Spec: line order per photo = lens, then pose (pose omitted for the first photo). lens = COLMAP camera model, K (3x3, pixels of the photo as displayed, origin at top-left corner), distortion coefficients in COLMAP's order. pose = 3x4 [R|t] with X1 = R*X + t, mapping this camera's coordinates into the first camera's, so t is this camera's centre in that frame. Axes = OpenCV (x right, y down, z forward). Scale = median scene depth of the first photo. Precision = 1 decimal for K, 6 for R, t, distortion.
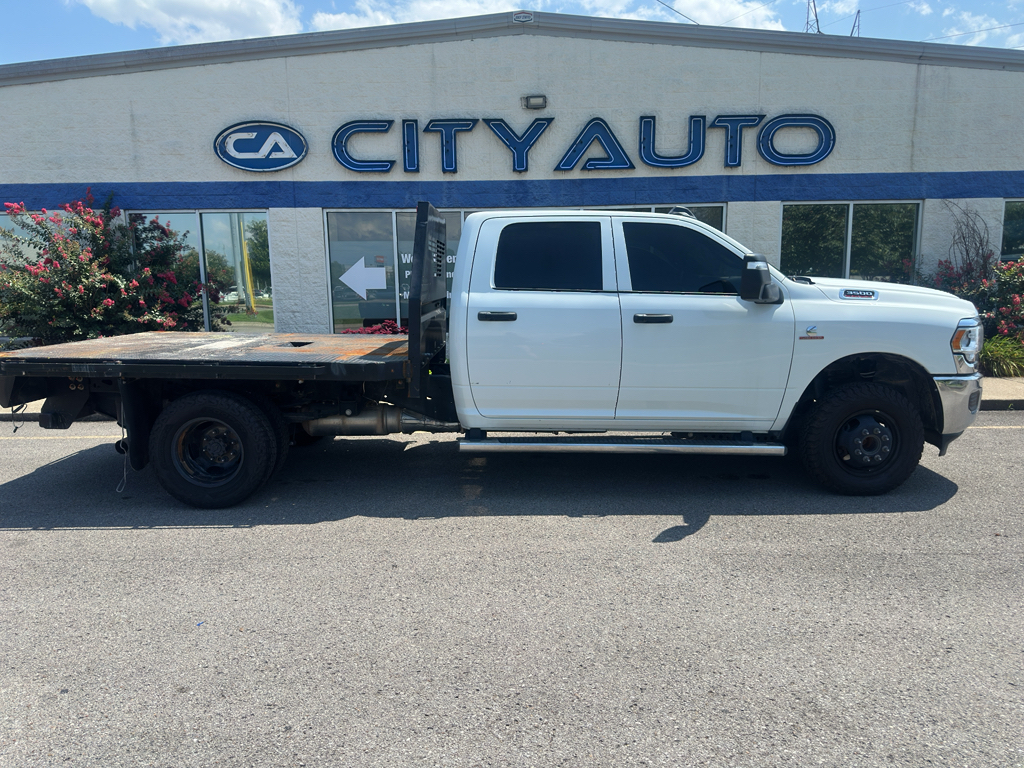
lens RADIAL K [[703.7, 0, 510.1], [0, 703.7, 395.0], [0, 0, 1]] dist [0.036594, -0.037730]
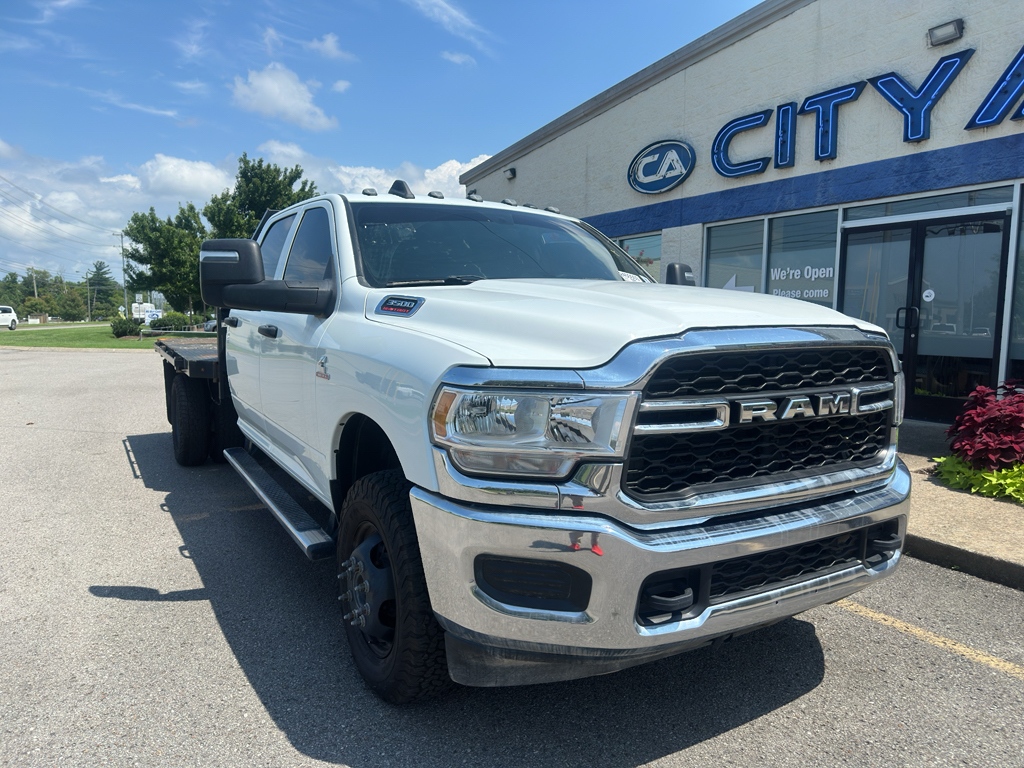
lens RADIAL K [[717.3, 0, 525.1], [0, 717.3, 385.7], [0, 0, 1]] dist [0.043048, -0.053979]
pose [[0.513574, 0.098693, -0.852351, 0.436359], [-0.147779, 0.988693, 0.025437, -0.048080], [0.845224, 0.112896, 0.522351, 0.350913]]
